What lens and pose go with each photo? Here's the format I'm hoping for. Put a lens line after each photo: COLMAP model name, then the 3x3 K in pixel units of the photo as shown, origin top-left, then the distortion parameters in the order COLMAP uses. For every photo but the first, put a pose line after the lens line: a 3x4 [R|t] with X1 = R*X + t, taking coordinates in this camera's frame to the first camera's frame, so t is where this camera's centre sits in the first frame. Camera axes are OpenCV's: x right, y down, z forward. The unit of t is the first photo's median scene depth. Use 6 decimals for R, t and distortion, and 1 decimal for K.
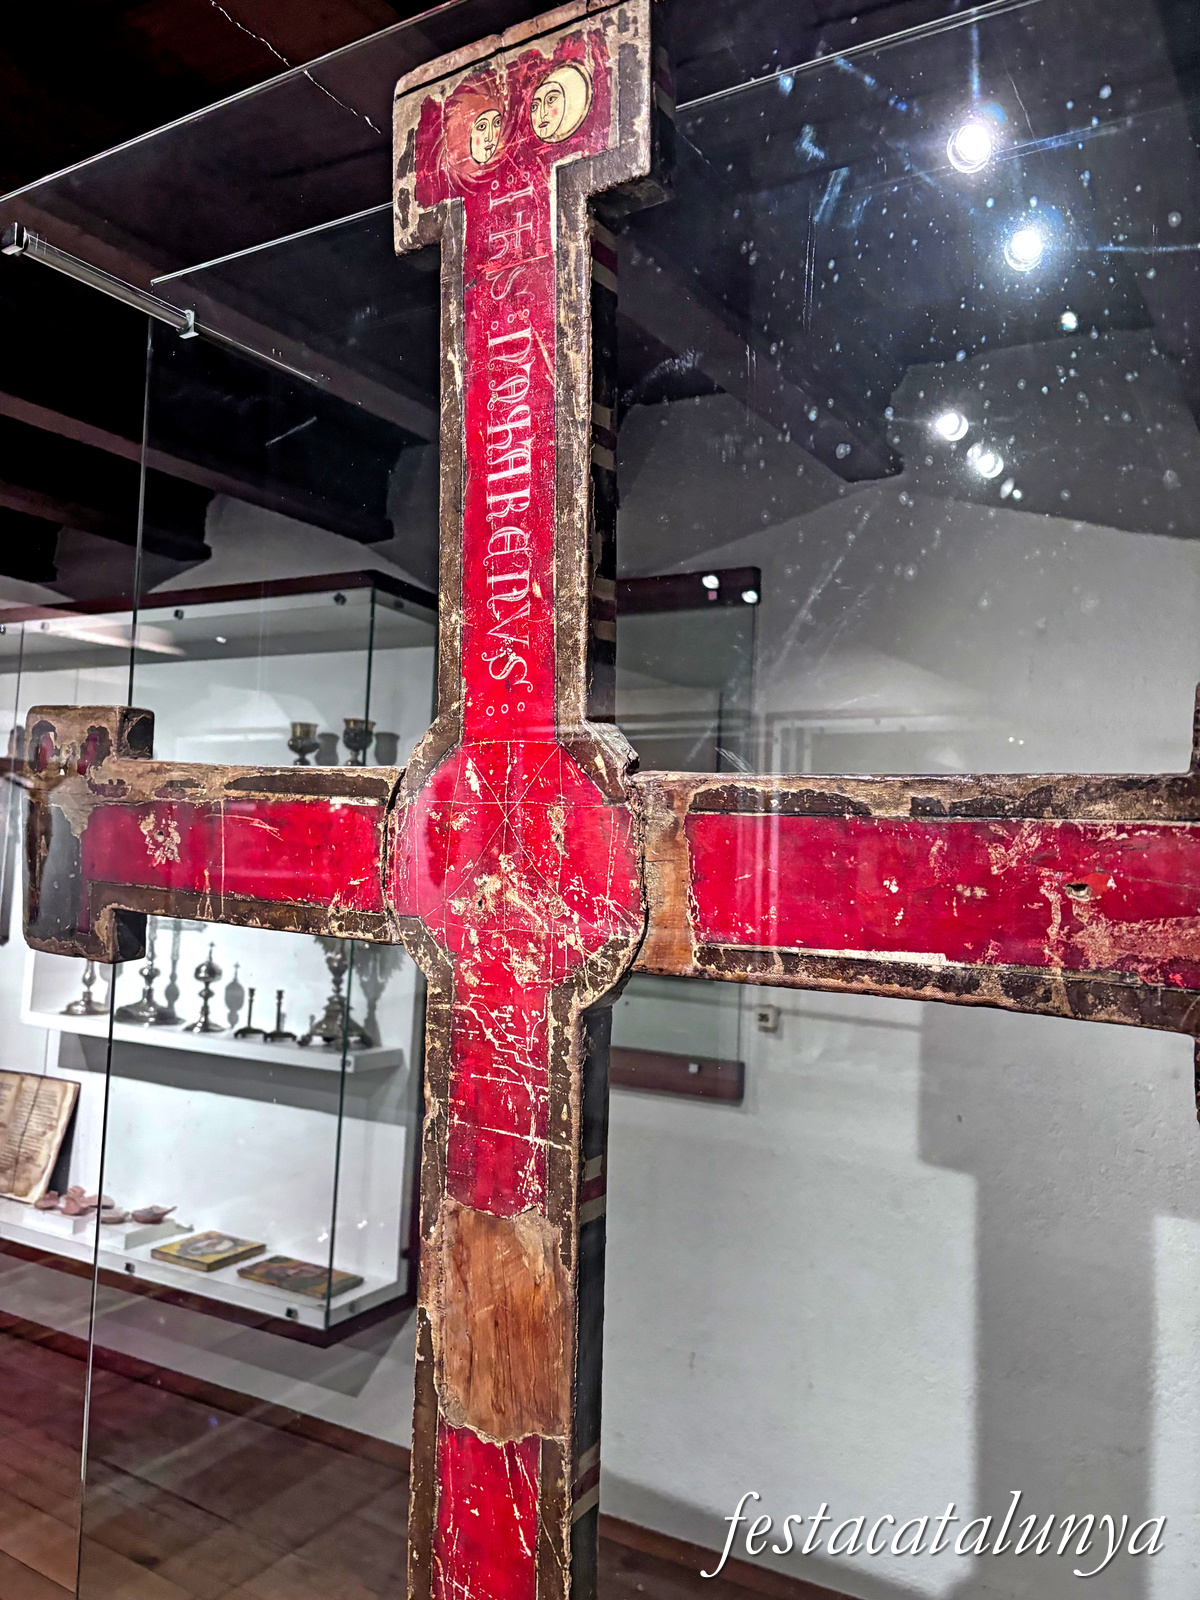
lens RADIAL K [[1284.7, 0, 595.8], [0, 1284.7, 762.1], [0, 0, 1]] dist [0.110912, -0.290546]
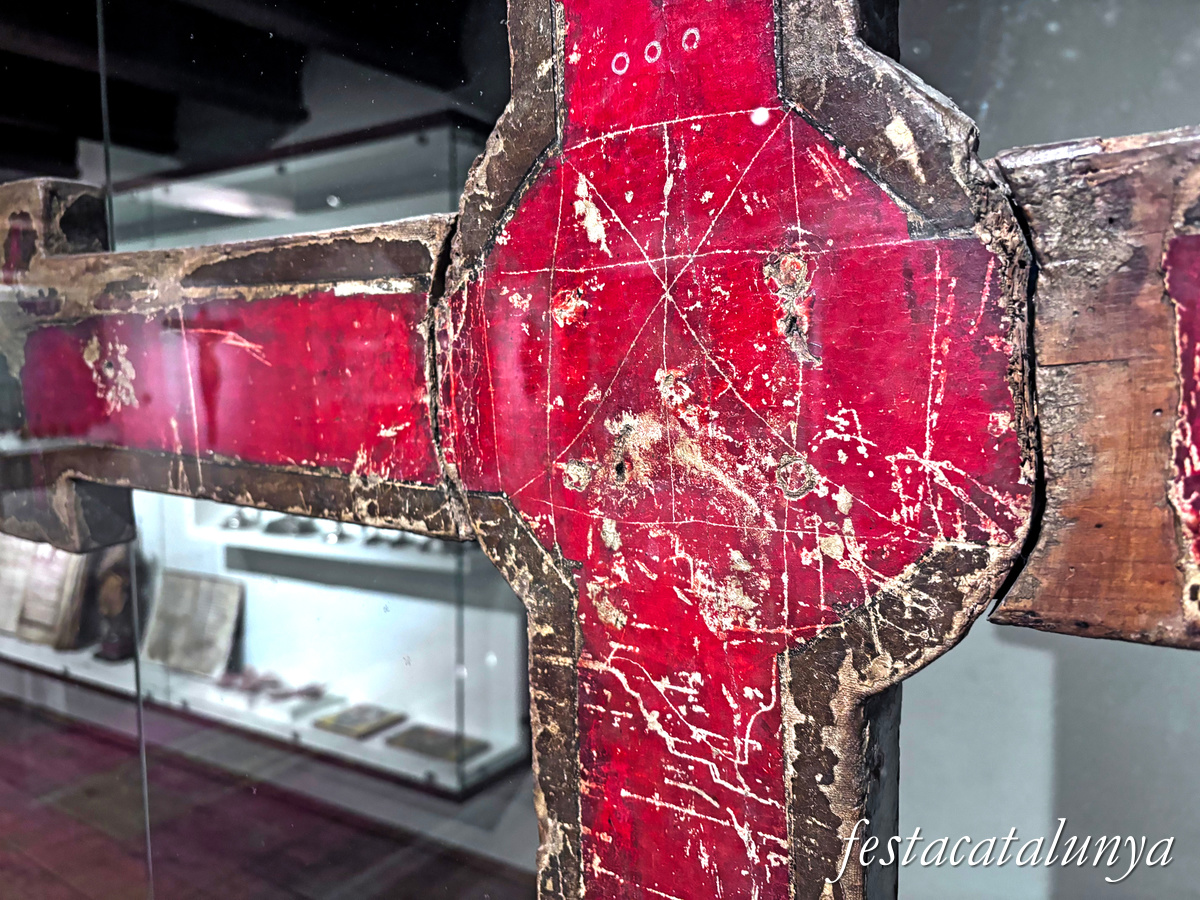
lens RADIAL K [[963.5, 0, 600.0], [0, 963.5, 450.0], [0, 0, 1]] dist [0.110912, -0.290546]
pose [[0.997474, -0.047445, -0.052869, -0.077575], [0.054880, 0.987242, 0.149469, 0.045783], [0.045103, -0.151993, 0.987352, 0.630344]]
